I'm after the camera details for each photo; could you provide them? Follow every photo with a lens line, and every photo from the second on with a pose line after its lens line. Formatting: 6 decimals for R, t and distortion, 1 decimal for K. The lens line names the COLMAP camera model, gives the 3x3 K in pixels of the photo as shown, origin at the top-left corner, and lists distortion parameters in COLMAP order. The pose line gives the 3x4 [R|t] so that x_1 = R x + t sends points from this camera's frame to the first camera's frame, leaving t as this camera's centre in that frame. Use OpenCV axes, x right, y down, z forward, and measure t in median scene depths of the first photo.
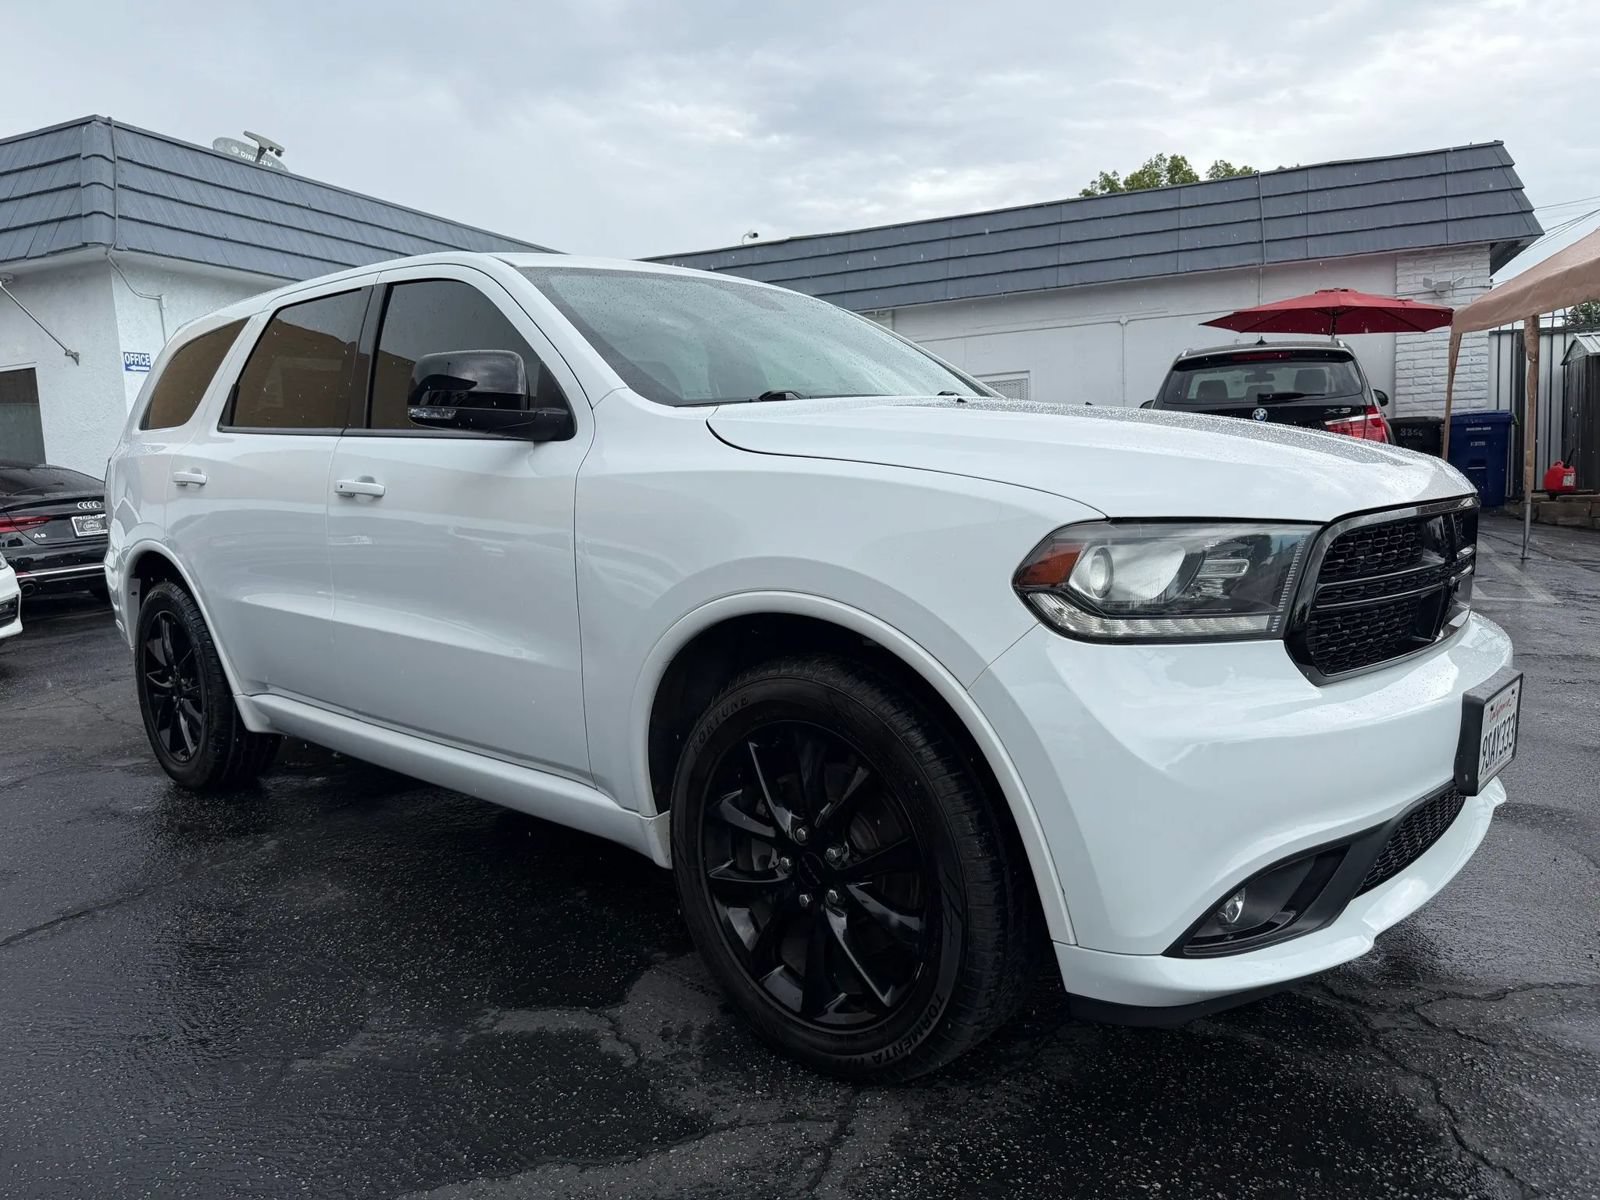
lens RADIAL K [[1130.7, 0, 801.1], [0, 1130.7, 599.8], [0, 0, 1]] dist [0.010989, -0.017519]
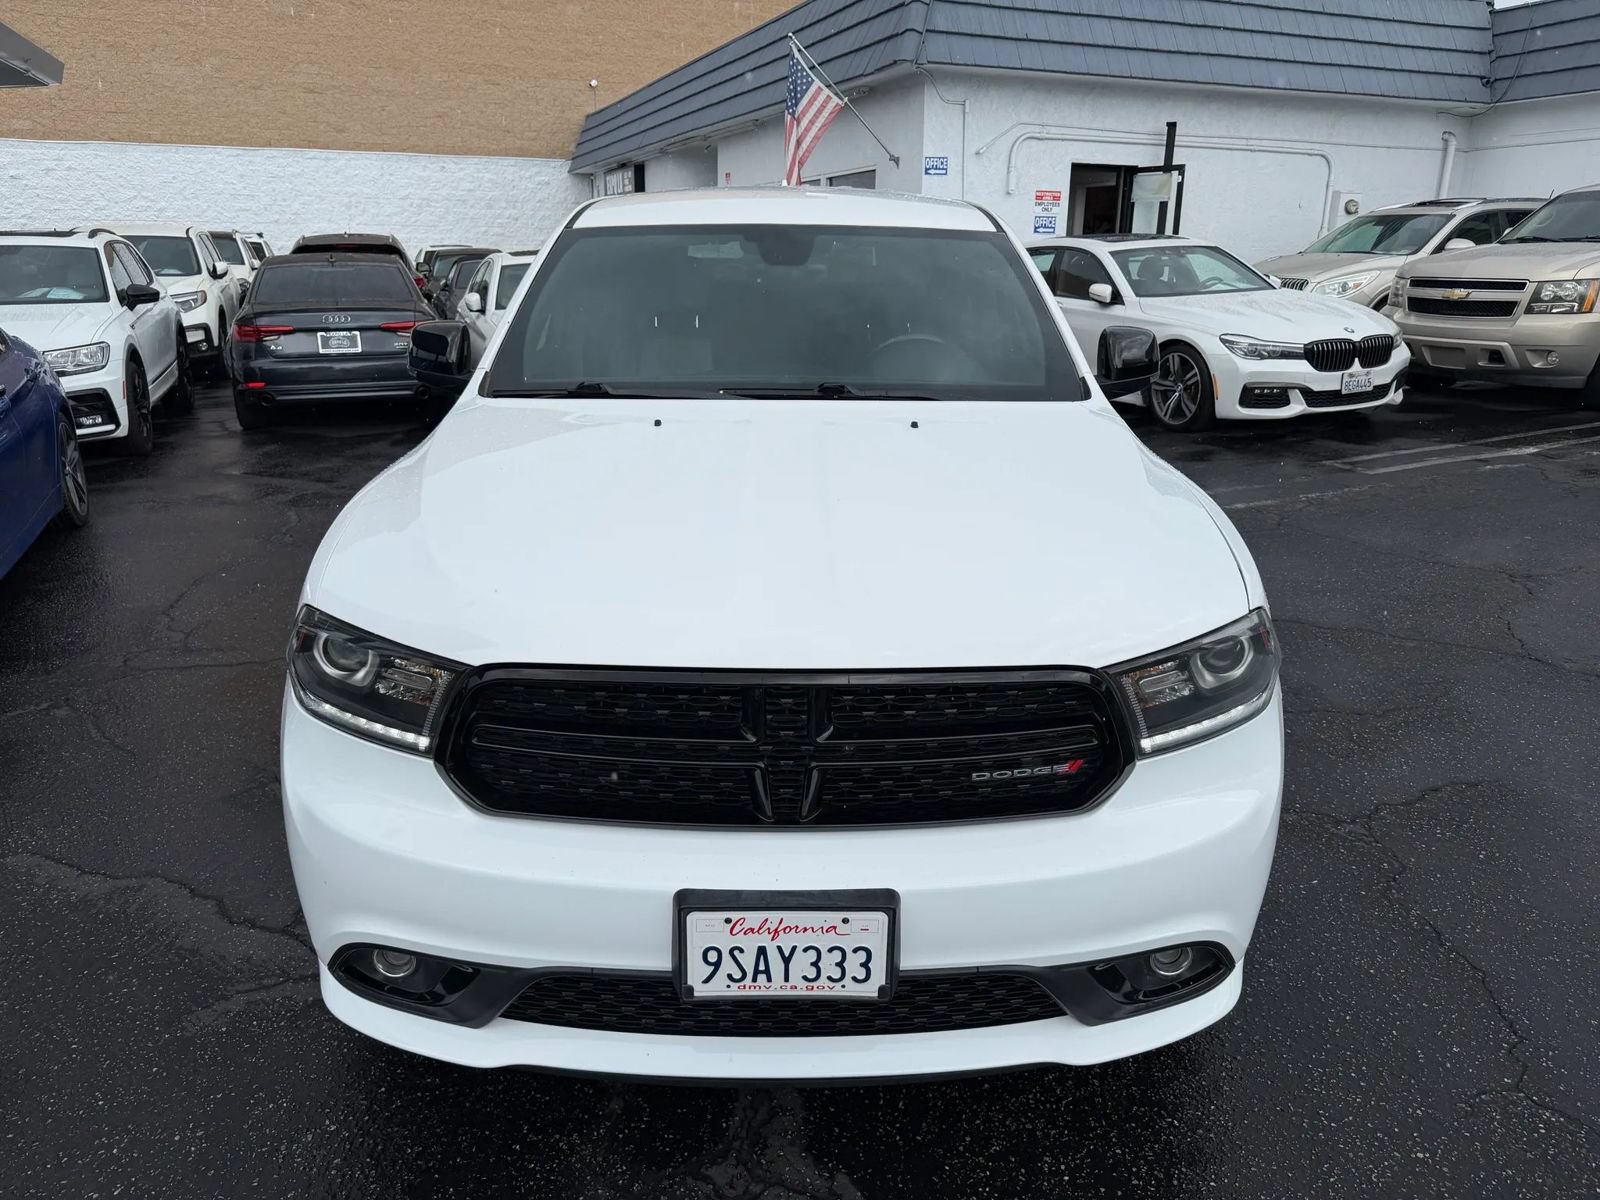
lens RADIAL K [[1130.7, 0, 800.9], [0, 1130.7, 599.6], [0, 0, 1]] dist [0.010989, -0.017519]
pose [[0.684810, 0.259890, -0.680803, 0.753738], [-0.114609, 0.961027, 0.251578, -0.230790], [0.719653, -0.094257, 0.687907, 0.310684]]
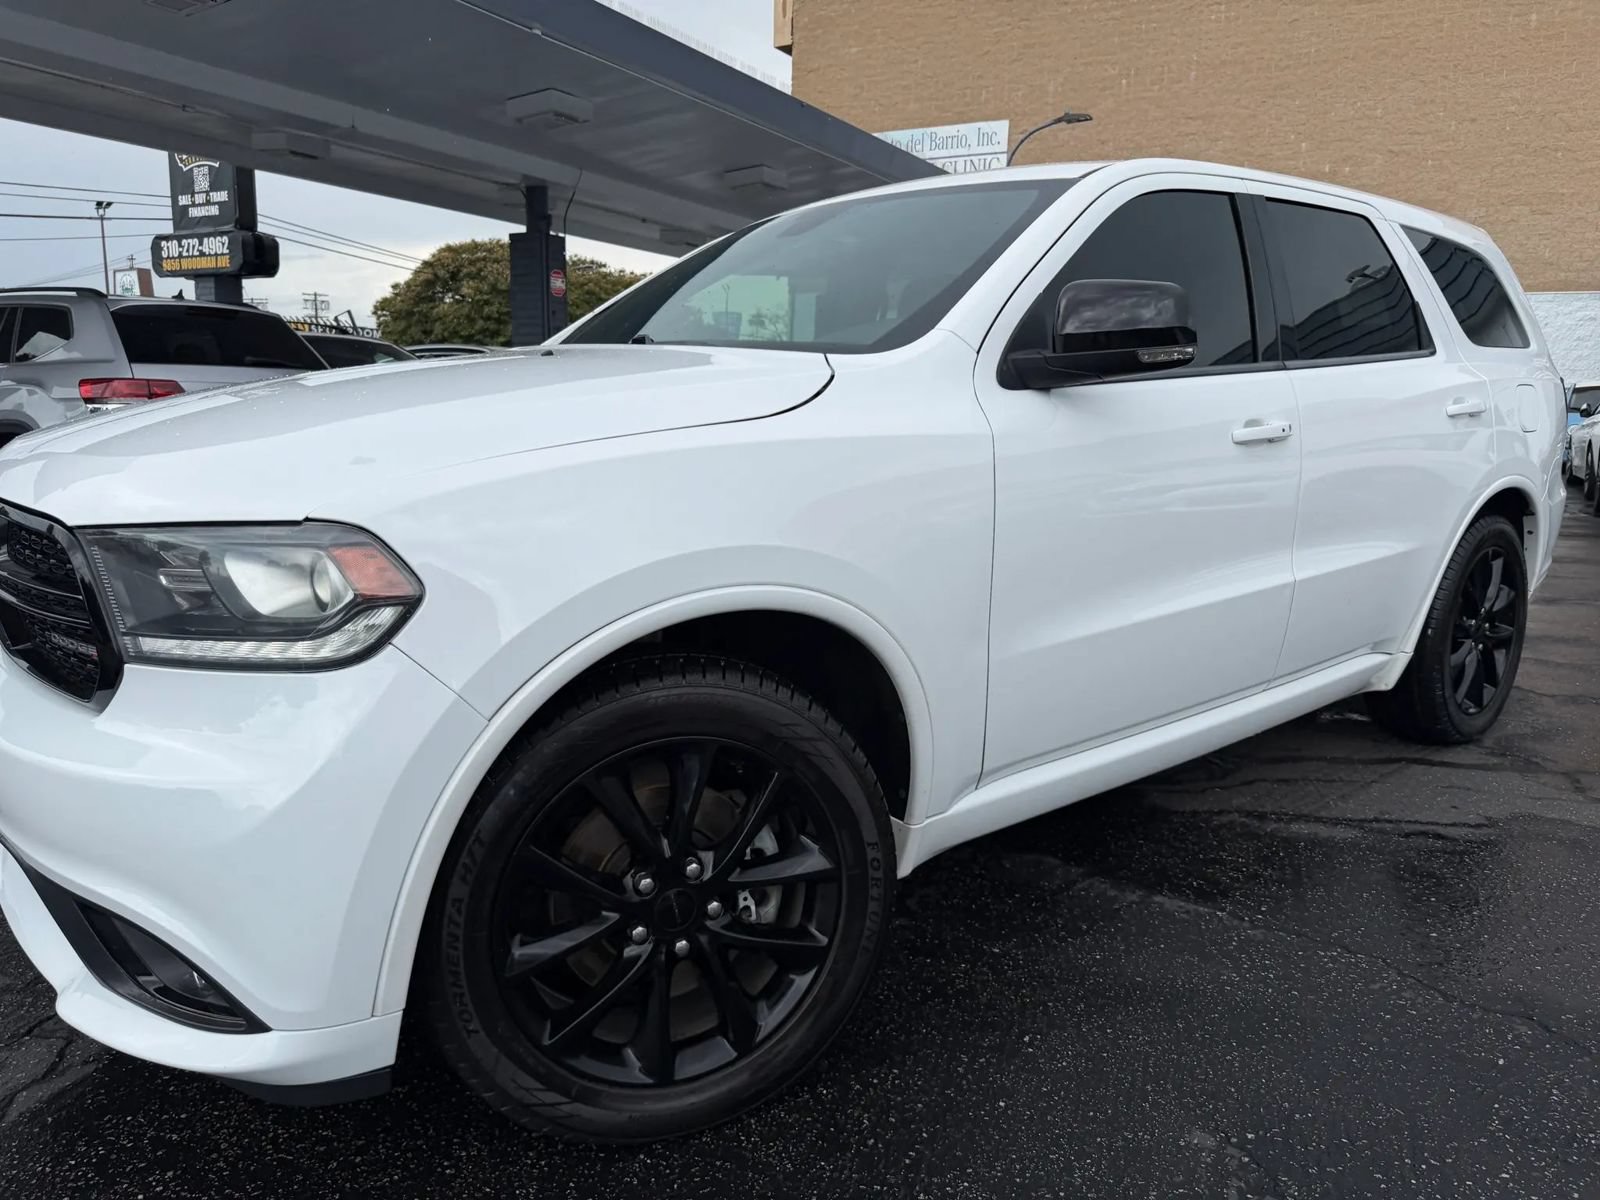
lens RADIAL K [[1130.7, 0, 804.7], [0, 1130.7, 602.1], [0, 0, 1]] dist [0.010989, -0.017519]
pose [[-0.126640, 0.214016, -0.968586, 0.914871], [-0.116809, 0.966437, 0.228813, -0.188447], [0.985047, 0.142117, -0.097391, 1.166129]]
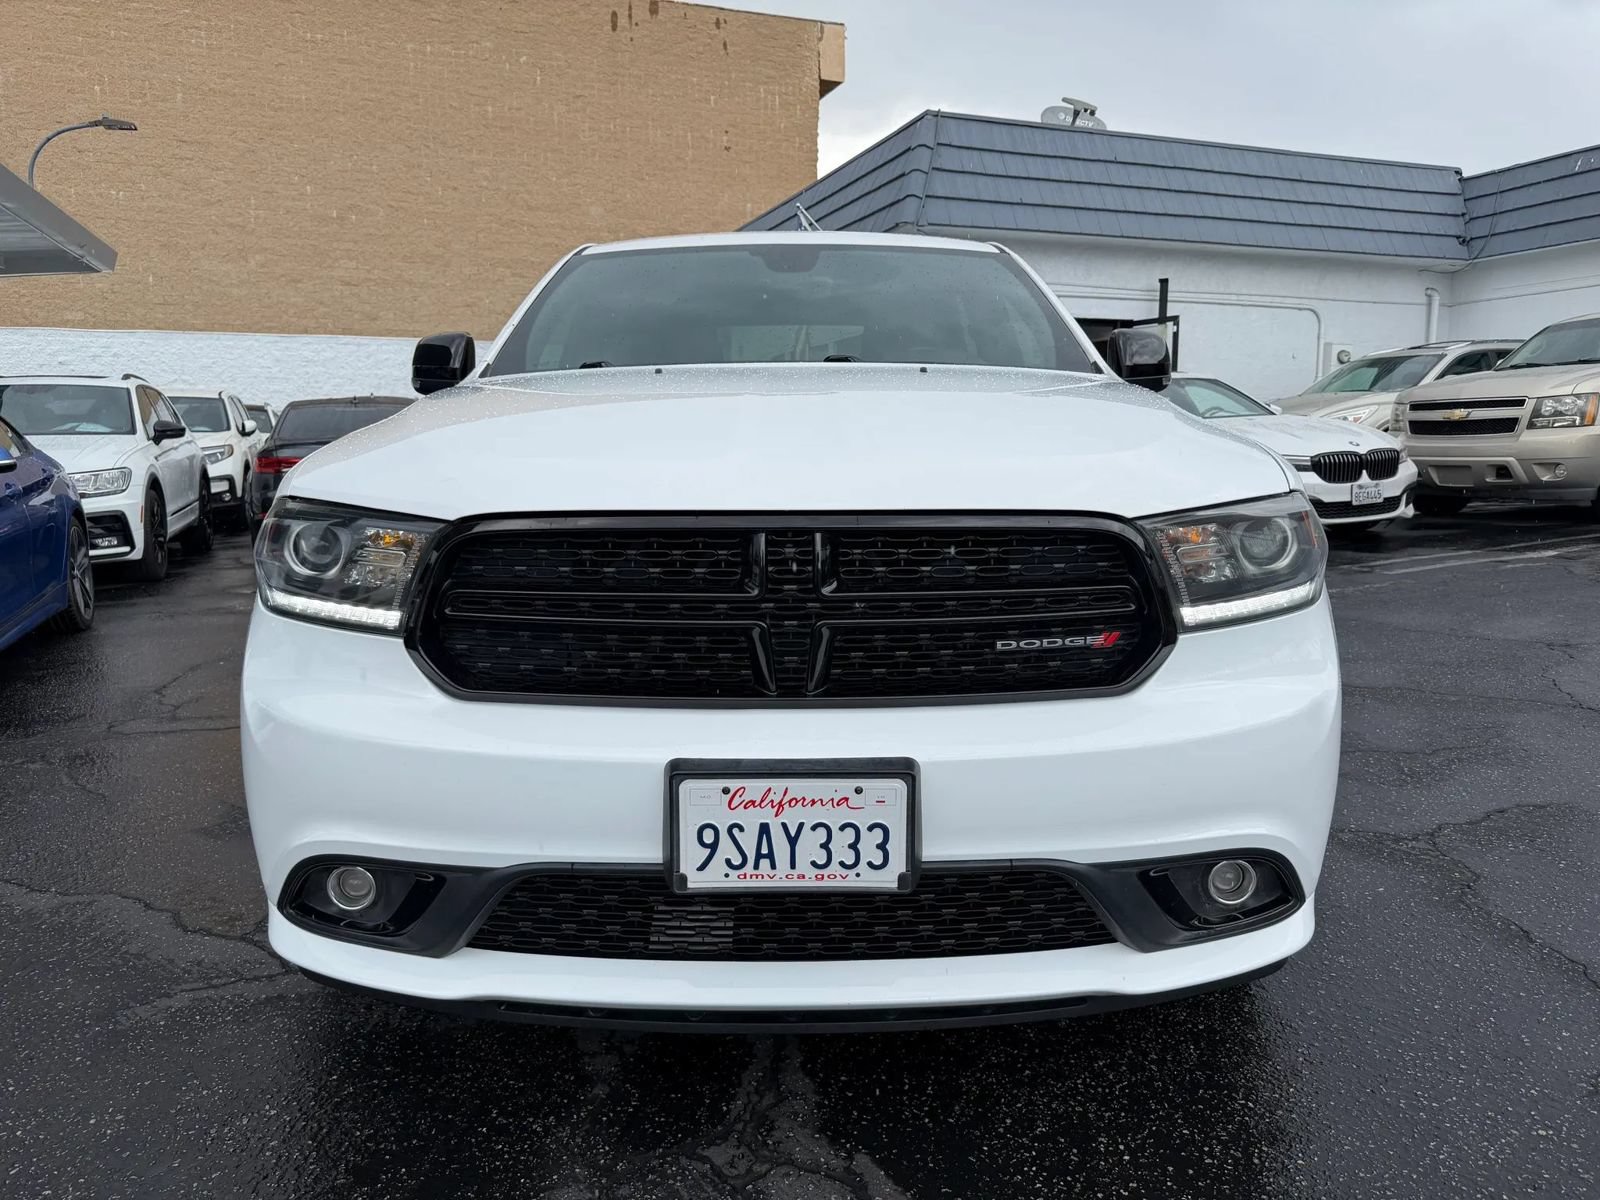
lens RADIAL K [[1130.7, 0, 800.6], [0, 1130.7, 590.4], [0, 0, 1]] dist [0.010989, -0.017519]
pose [[0.678255, 0.133345, -0.722626, 0.755836], [-0.101690, 0.990968, 0.087416, -0.068545], [0.727756, 0.014194, 0.685689, 0.339057]]
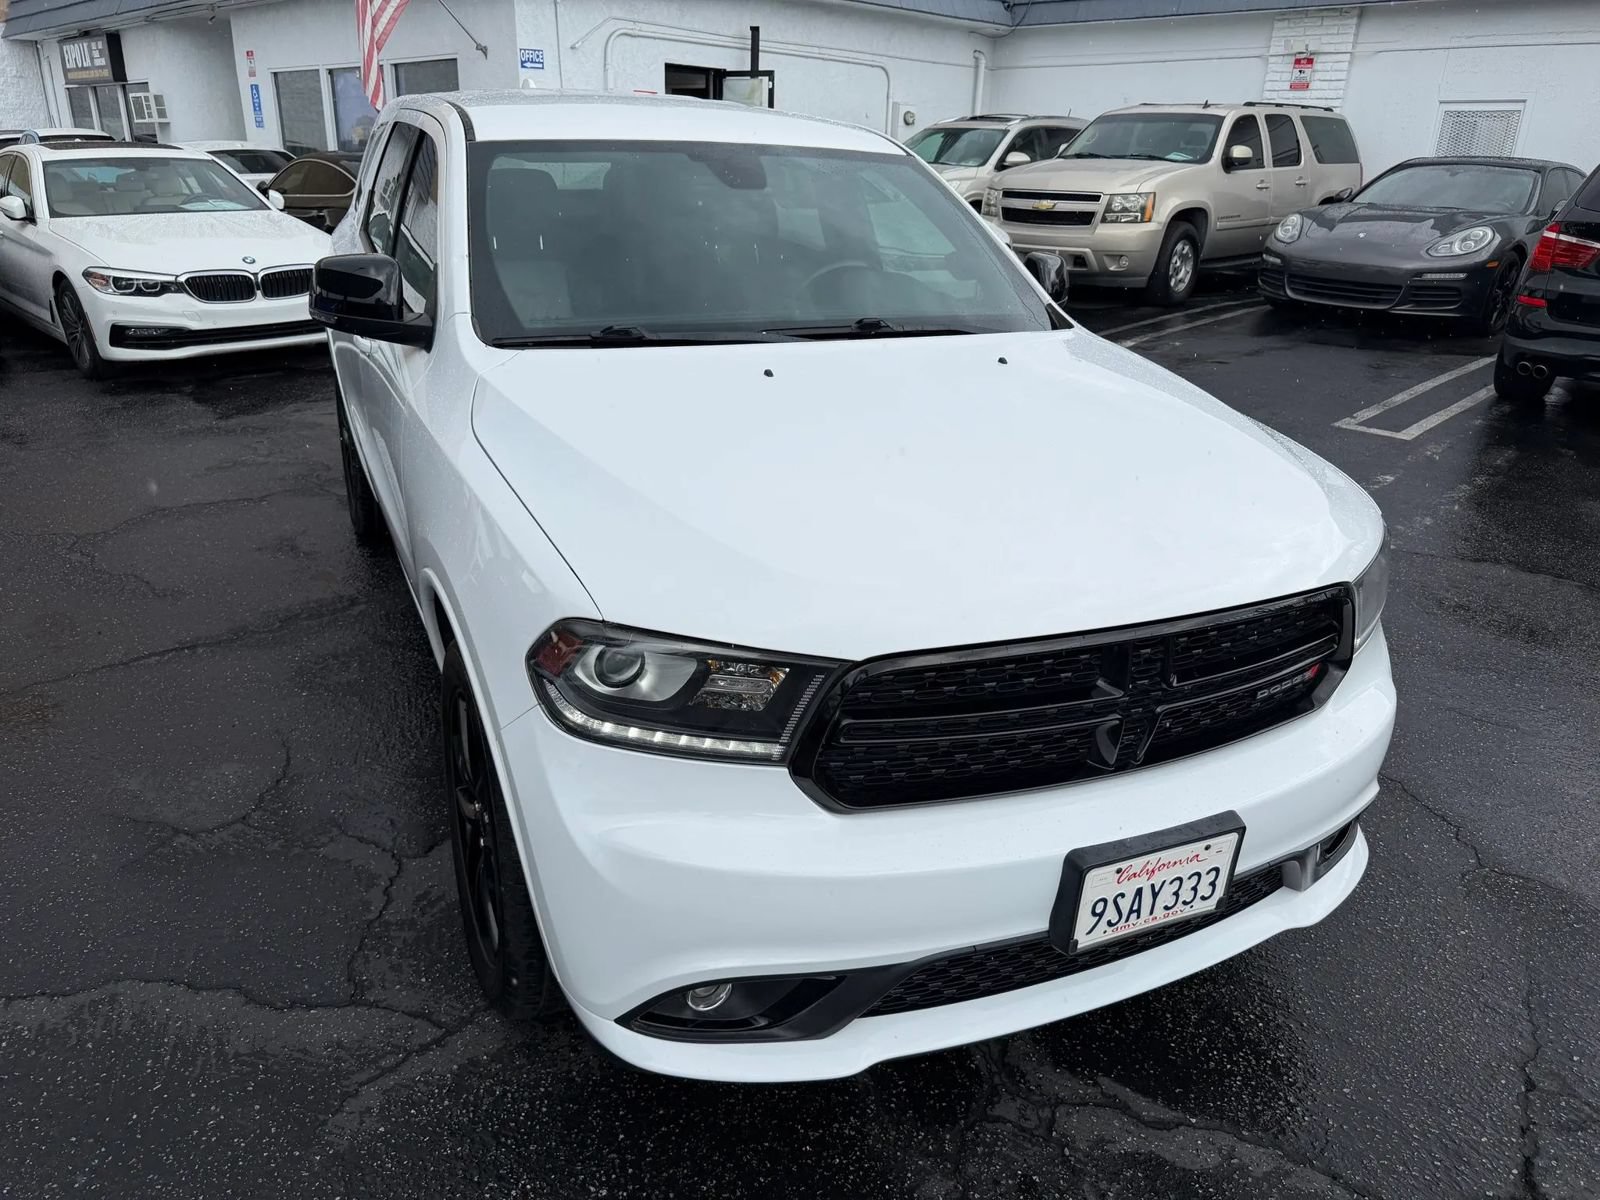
lens RADIAL K [[1130.7, 0, 796.1], [0, 1130.7, 601.6], [0, 0, 1]] dist [0.010989, -0.017519]
pose [[0.916012, 0.209945, -0.341826, 0.412481], [-0.111257, 0.951645, 0.286345, -0.210522], [0.385414, -0.224265, 0.895076, 0.109799]]
